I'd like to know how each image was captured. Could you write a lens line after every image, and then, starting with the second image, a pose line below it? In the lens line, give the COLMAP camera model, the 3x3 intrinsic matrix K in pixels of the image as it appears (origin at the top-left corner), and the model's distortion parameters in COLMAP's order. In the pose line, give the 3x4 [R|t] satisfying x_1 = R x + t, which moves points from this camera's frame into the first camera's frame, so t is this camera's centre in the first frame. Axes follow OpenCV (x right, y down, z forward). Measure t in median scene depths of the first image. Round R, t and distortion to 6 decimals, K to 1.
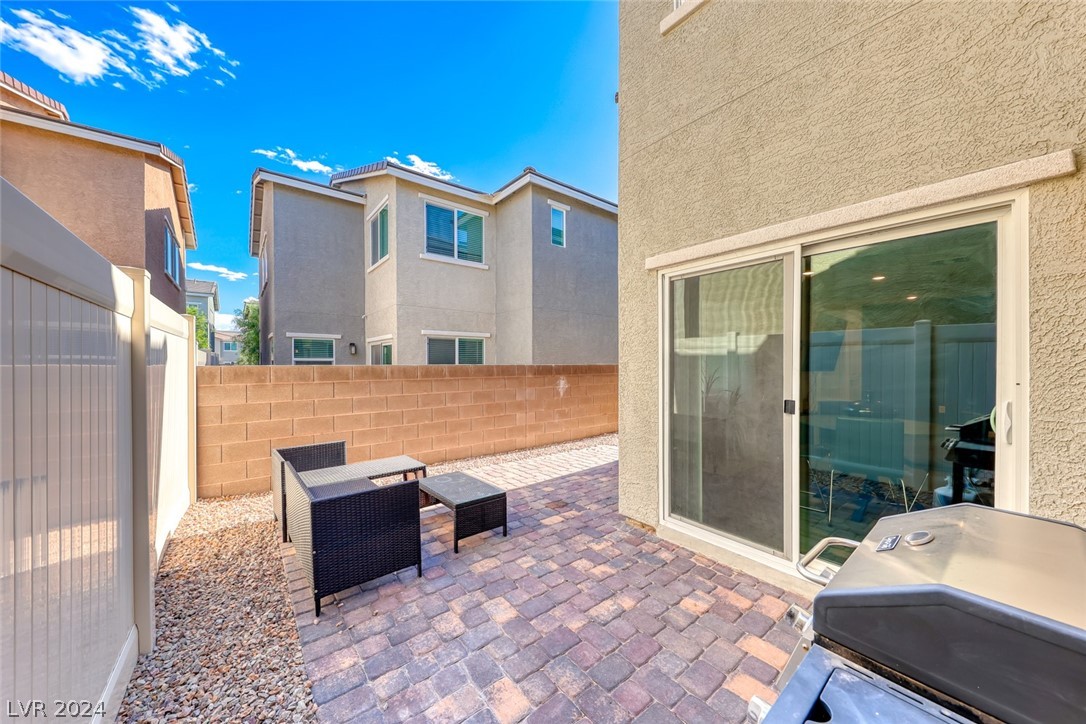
lens RADIAL K [[372.6, 0, 541.6], [0, 372.6, 363.2], [0, 0, 1]] dist [0.014001, -0.005943]
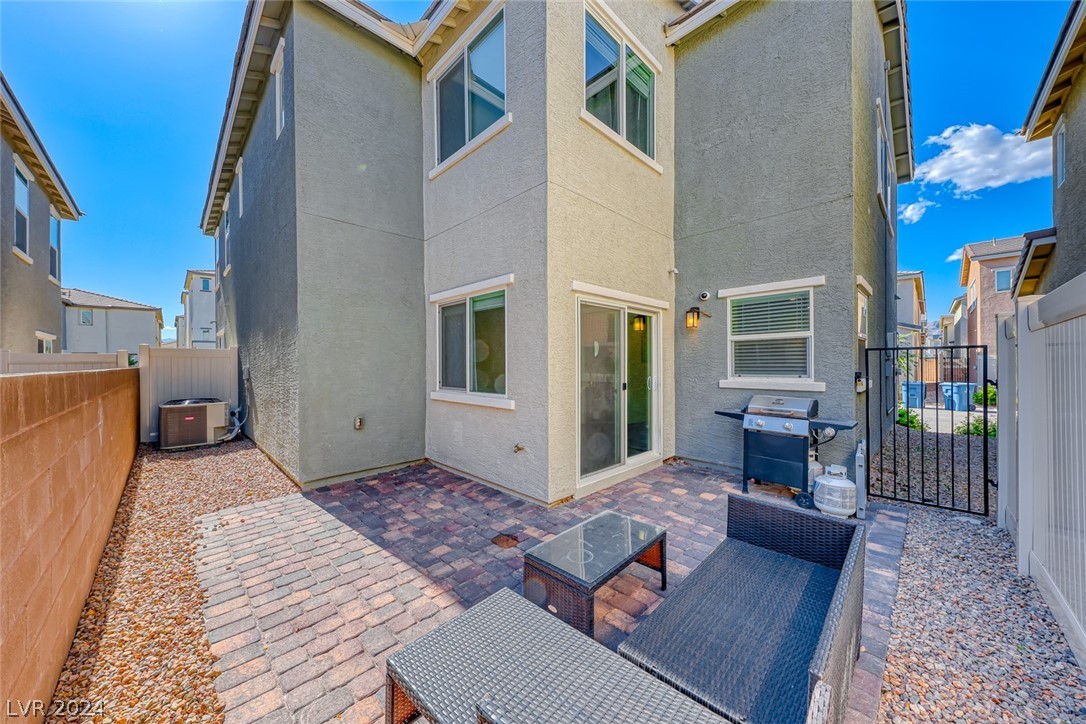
lens RADIAL K [[372.6, 0, 541.7], [0, 372.6, 363.4], [0, 0, 1]] dist [0.014001, -0.005943]
pose [[-0.094320, 0.001770, 0.995540, -0.687354], [0.004730, 0.999988, -0.001330, -0.001830], [-0.995531, 0.004584, -0.094327, 0.890120]]
